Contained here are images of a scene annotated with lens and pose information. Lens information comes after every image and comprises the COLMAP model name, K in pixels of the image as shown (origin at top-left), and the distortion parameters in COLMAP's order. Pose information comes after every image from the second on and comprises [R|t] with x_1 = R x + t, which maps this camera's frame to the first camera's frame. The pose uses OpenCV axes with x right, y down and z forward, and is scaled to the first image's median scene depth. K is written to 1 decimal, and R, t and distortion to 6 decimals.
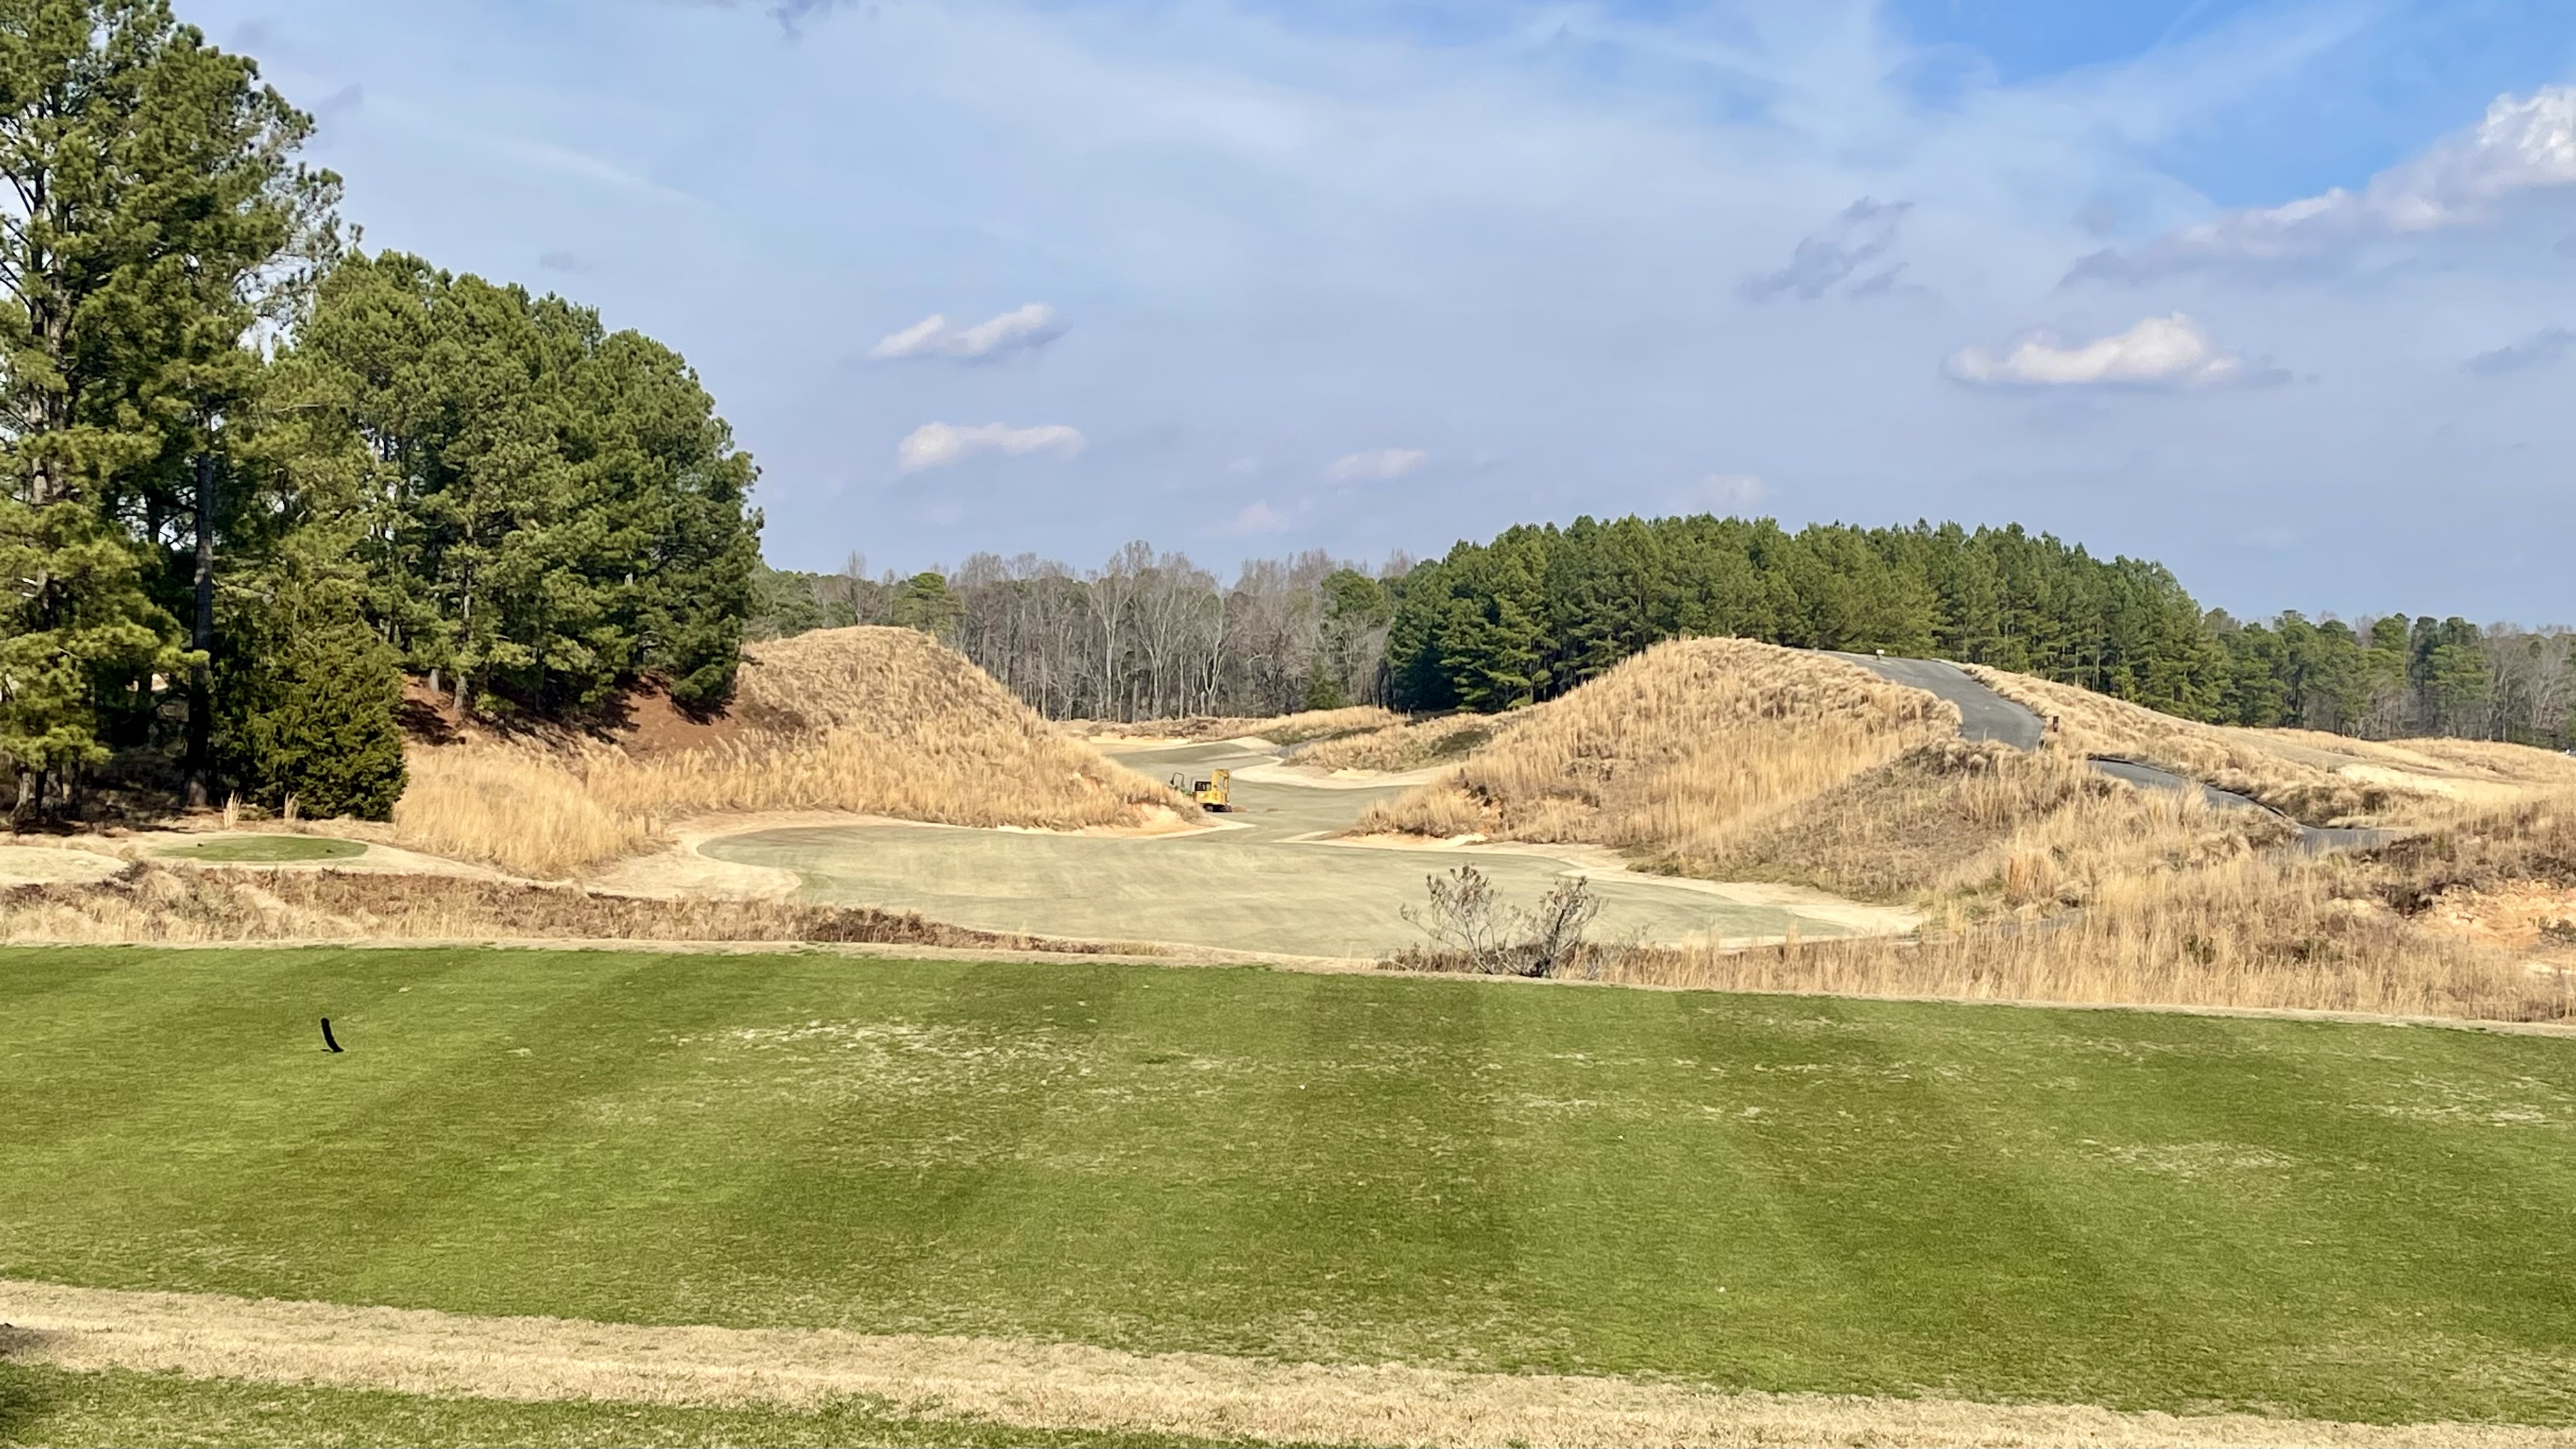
lens RADIAL K [[3261.8, 0, 1307.7], [0, 3261.8, 722.5], [0, 0, 1]] dist [0.052794, 0.000000]
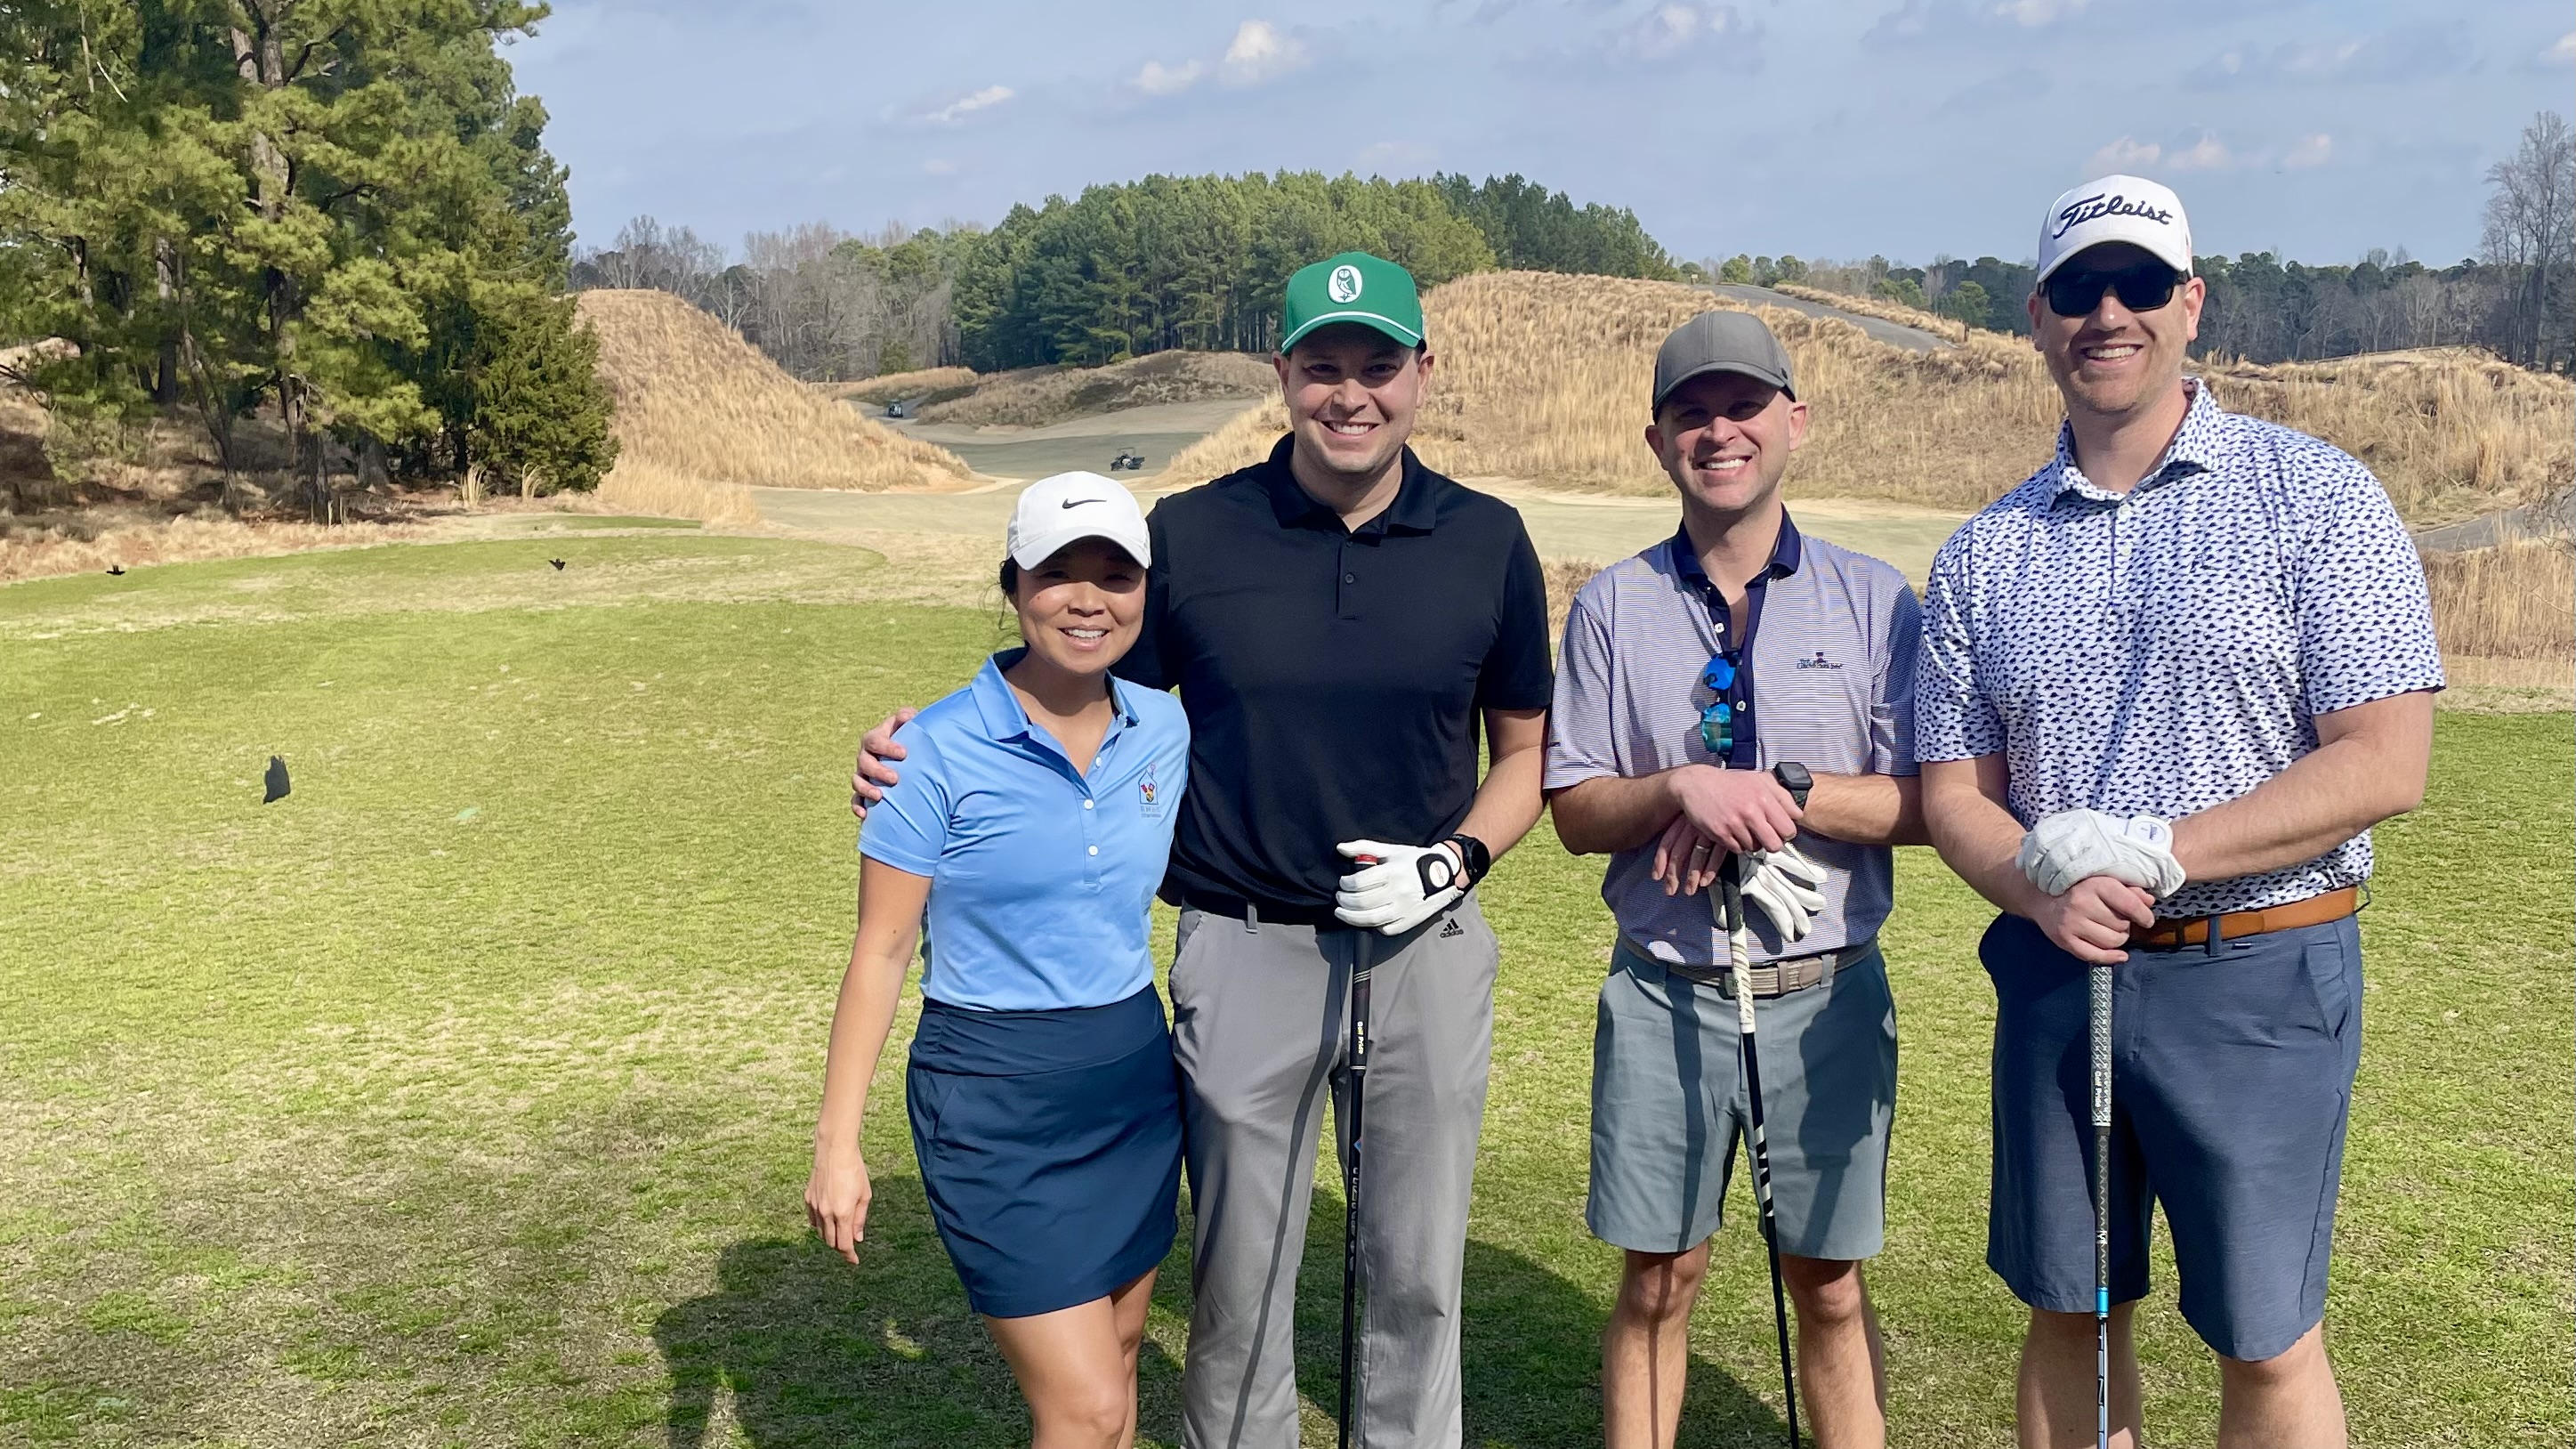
lens RADIAL K [[2755.6, 0, 1325.2], [0, 2755.6, 977.7], [0, 0, 1]] dist [0.084841, 0.000000]
pose [[0.972548, -0.088265, 0.215314, -0.144972], [0.041362, 0.976108, 0.213313, 0.003276], [-0.228998, -0.198551, 0.952962, 0.129853]]
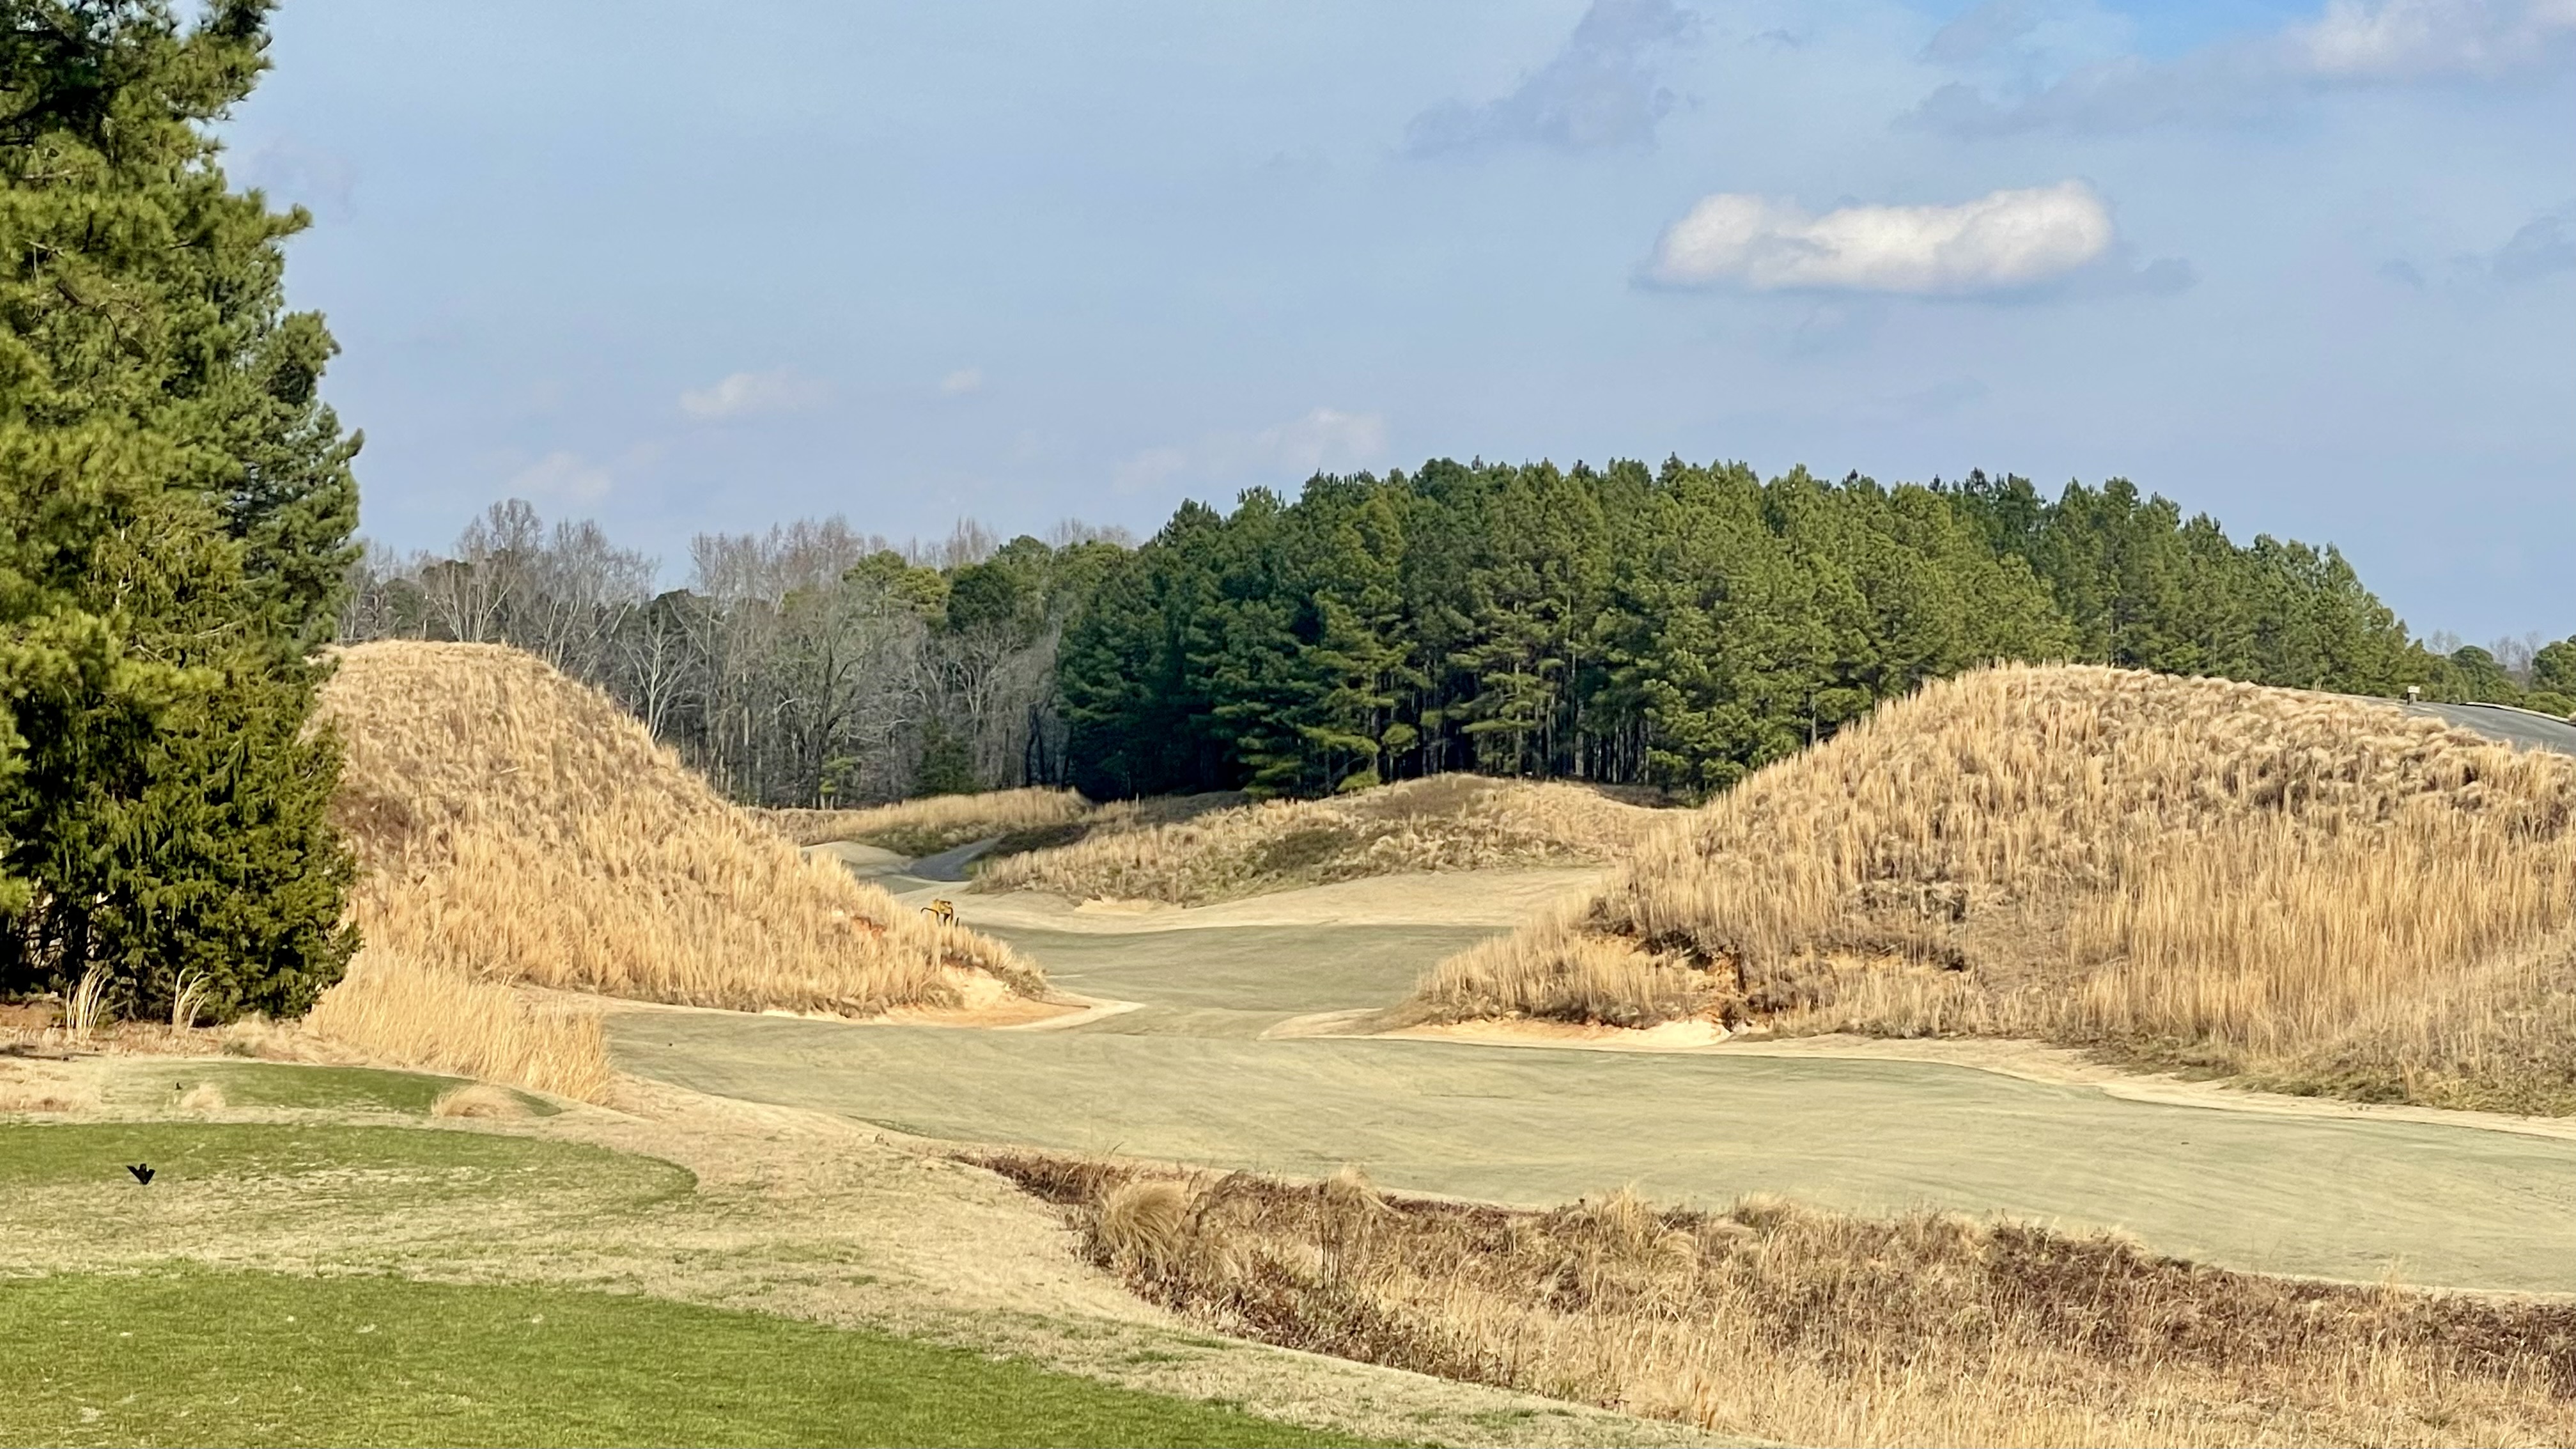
lens RADIAL K [[5399.0, 0, 1375.0], [0, 5399.0, 730.1], [0, 0, 1]] dist [0.140659, 0.000000]
pose [[0.987863, 0.001158, 0.155321, -0.137773], [0.001311, 0.999874, -0.015796, -0.000218], [-0.155320, 0.015808, 0.987738, 0.104583]]
